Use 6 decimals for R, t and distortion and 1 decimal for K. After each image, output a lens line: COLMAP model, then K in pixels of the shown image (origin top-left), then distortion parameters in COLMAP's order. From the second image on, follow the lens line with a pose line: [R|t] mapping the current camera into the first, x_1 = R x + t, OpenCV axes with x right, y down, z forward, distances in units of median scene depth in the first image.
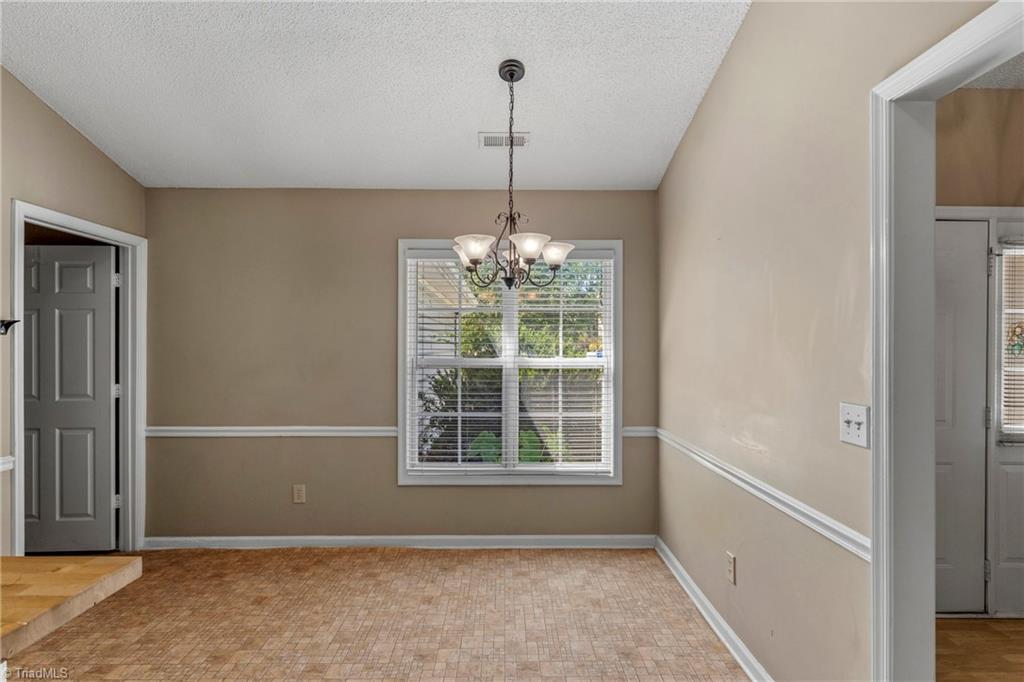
lens RADIAL K [[514.9, 0, 512.3], [0, 514.9, 343.7], [0, 0, 1]] dist [0.002427, 0.000047]
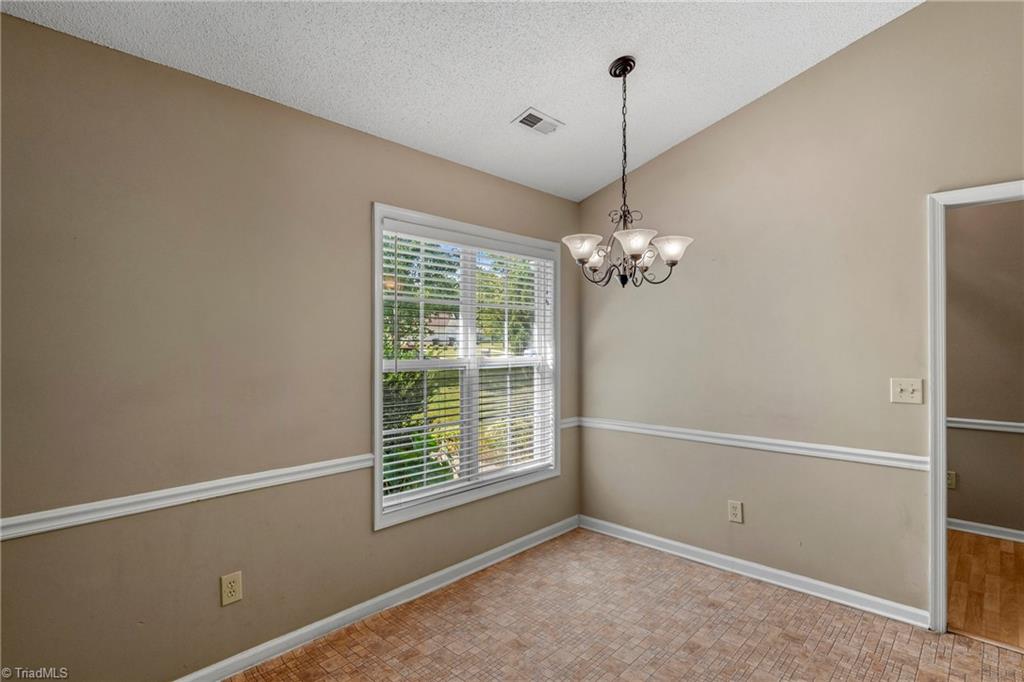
lens RADIAL K [[514.9, 0, 513.2], [0, 514.9, 342.8], [0, 0, 1]] dist [0.002427, 0.000047]
pose [[0.692126, -0.001168, 0.721776, -0.632746], [-0.001181, 0.999996, 0.002751, -0.000905], [-0.721776, -0.002756, 0.692121, 0.343181]]
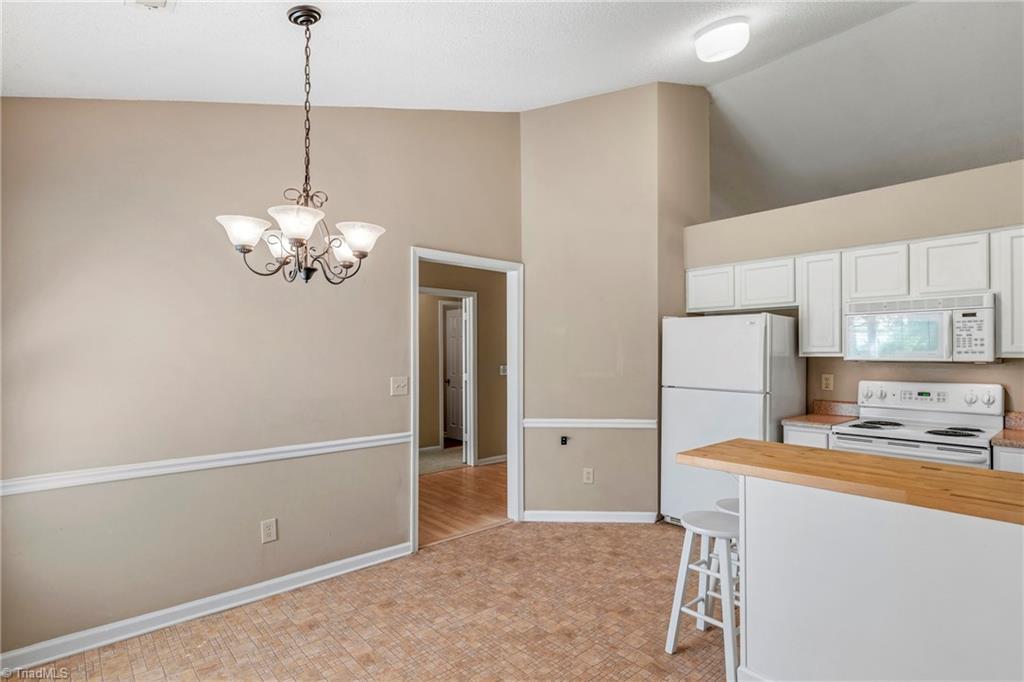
lens RADIAL K [[514.9, 0, 510.1], [0, 514.9, 346.9], [0, 0, 1]] dist [0.002427, 0.000047]
pose [[-0.651786, 0.004793, 0.758388, -0.610916], [-0.006071, 0.999915, -0.011538, 0.003211], [-0.758379, -0.012125, -0.651702, 0.943259]]
